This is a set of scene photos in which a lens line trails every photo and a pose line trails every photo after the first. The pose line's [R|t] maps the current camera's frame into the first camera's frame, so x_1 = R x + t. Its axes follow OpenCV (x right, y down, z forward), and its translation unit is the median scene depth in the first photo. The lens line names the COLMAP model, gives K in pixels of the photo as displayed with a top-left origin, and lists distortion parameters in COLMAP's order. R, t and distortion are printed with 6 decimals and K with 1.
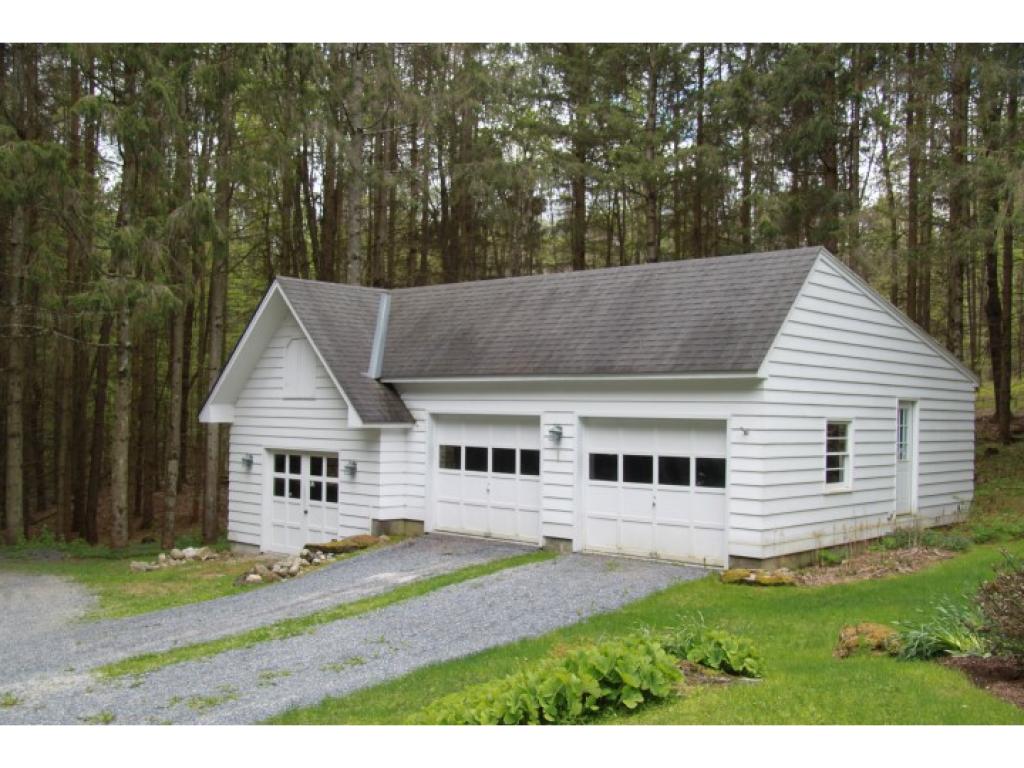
lens RADIAL K [[965.7, 0, 512.0], [0, 965.7, 384.0], [0, 0, 1]] dist [0.000878, 0.003729]
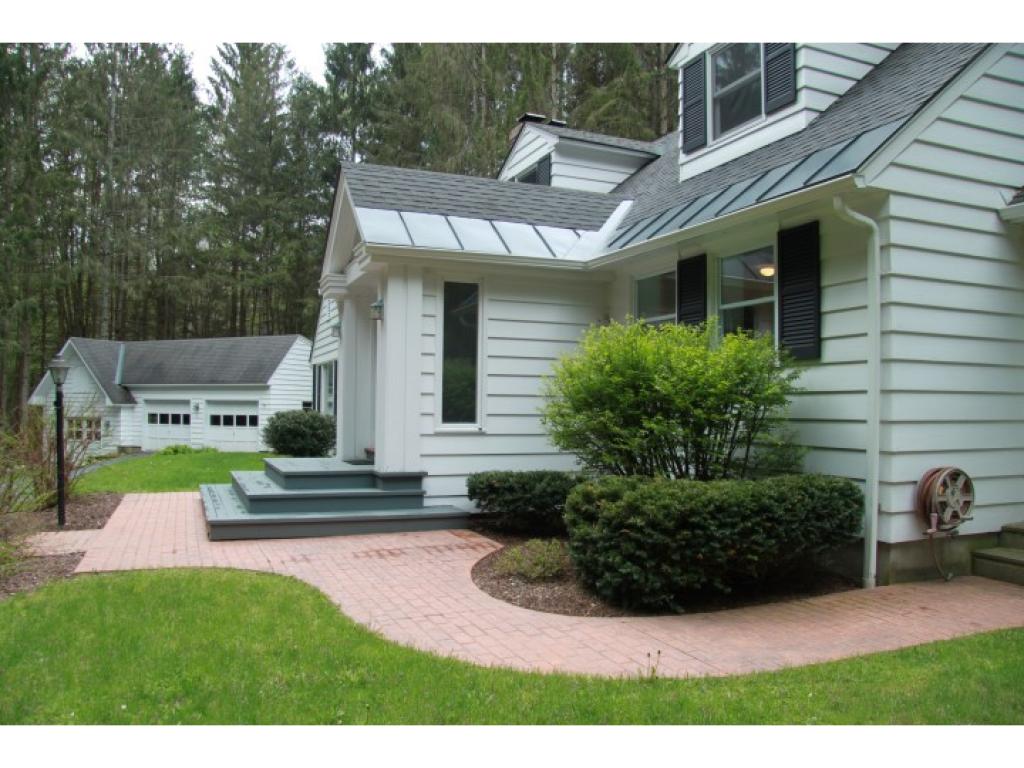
lens RADIAL K [[791.2, 0, 512.5], [0, 791.2, 393.0], [0, 0, 1]] dist [-0.166627, 0.130548]
pose [[0.942623, -0.005044, 0.333821, 0.139846], [-0.001998, 0.999783, 0.020749, -0.025218], [-0.333853, -0.020225, 0.942408, -1.047470]]
